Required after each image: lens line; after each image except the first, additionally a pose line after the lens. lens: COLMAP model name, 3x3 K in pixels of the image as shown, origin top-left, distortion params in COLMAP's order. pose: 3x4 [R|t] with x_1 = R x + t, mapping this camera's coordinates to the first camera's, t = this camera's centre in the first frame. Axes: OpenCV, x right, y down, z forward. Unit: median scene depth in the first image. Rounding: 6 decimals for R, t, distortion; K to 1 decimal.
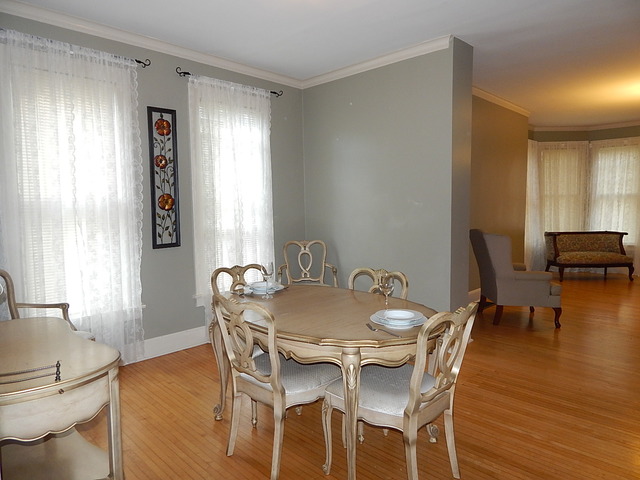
lens RADIAL K [[431.6, 0, 318.5], [0, 431.6, 236.2], [0, 0, 1]] dist [0.003586, 0.000519]
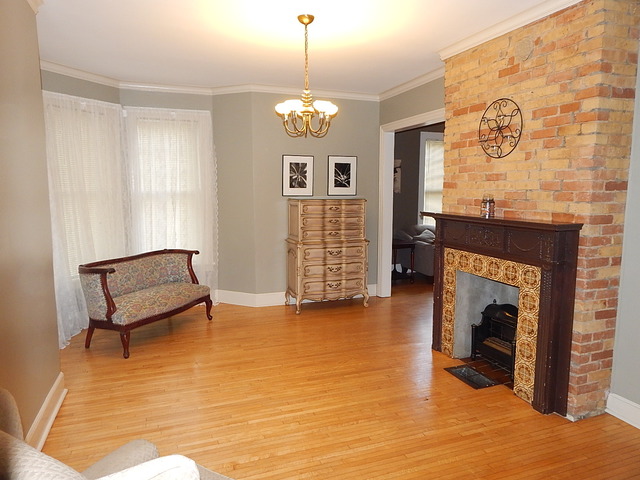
lens RADIAL K [[431.6, 0, 318.5], [0, 431.6, 236.2], [0, 0, 1]] dist [0.003586, 0.000519]
pose [[0.434338, -0.090863, 0.896155, 0.183943], [0.068939, 0.995334, 0.067506, -0.058823], [-0.898108, 0.032460, 0.438575, 0.503392]]
